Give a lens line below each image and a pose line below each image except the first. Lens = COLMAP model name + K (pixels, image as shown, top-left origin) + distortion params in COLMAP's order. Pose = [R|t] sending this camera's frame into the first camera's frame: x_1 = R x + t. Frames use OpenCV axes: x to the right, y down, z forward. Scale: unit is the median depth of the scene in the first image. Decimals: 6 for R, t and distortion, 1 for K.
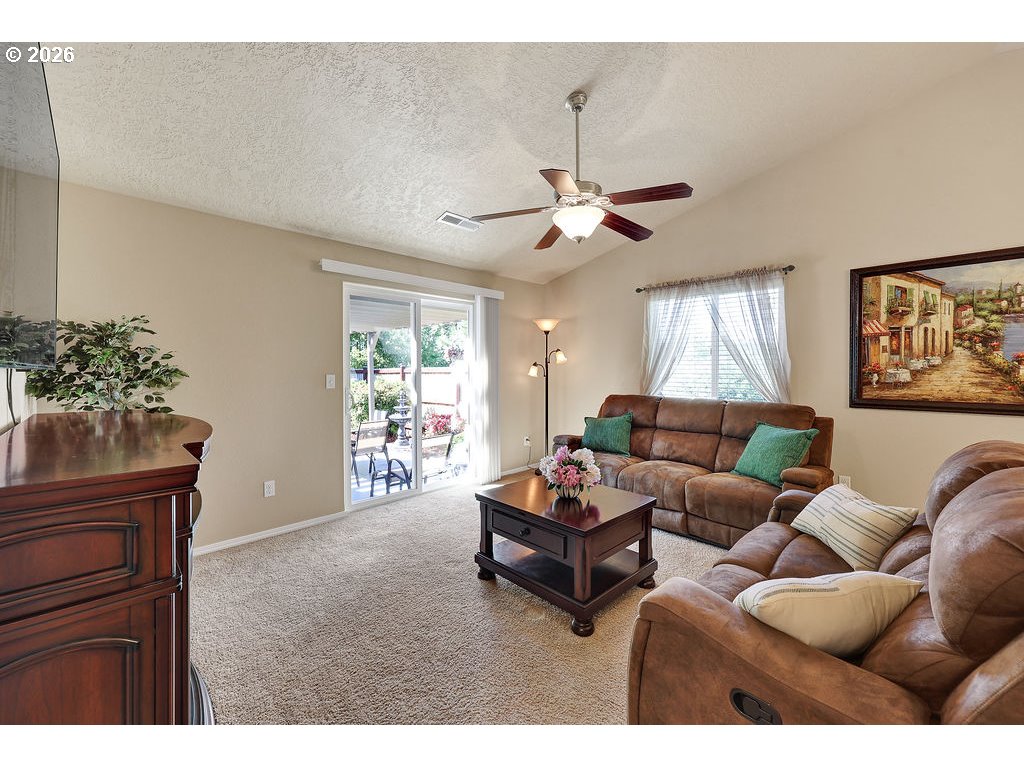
lens RADIAL K [[417.2, 0, 513.5], [0, 417.2, 380.3], [0, 0, 1]] dist [-0.000165, 0.000018]
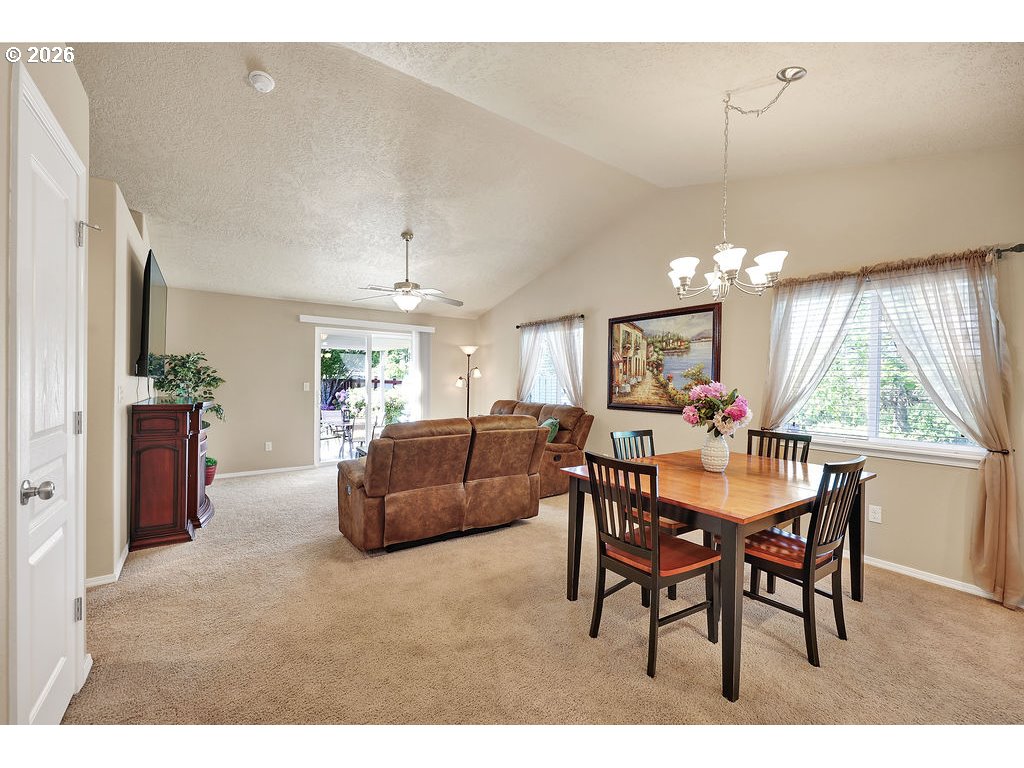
lens RADIAL K [[430.9, 0, 510.4], [0, 430.9, 401.2], [0, 0, 1]] dist [0.003264, 0.000013]
pose [[0.984728, 0.021942, -0.172714, 0.817824], [-0.019042, 0.999649, 0.018430, 0.016841], [0.173058, -0.014860, 0.984800, -0.696114]]
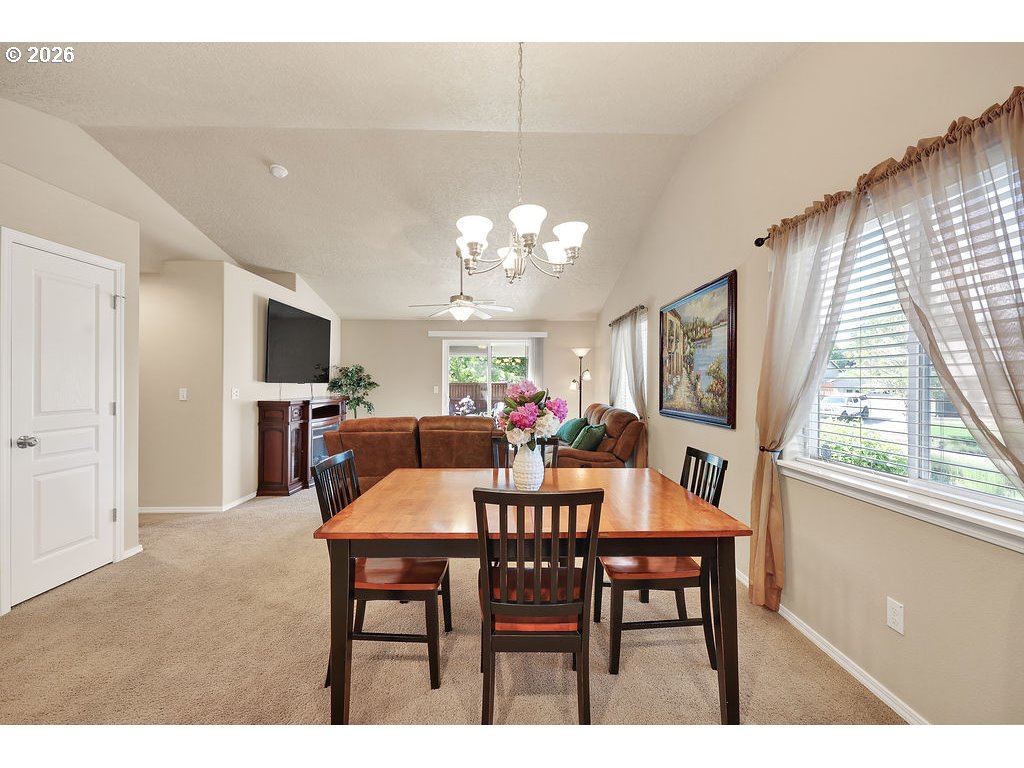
lens RADIAL K [[417.2, 0, 513.5], [0, 417.2, 380.3], [0, 0, 1]] dist [-0.000165, 0.000018]
pose [[0.716732, -0.000623, -0.697349, 1.538779], [-0.024972, 0.999335, -0.026559, 0.004406], [0.696902, 0.036450, 0.716240, -0.249361]]
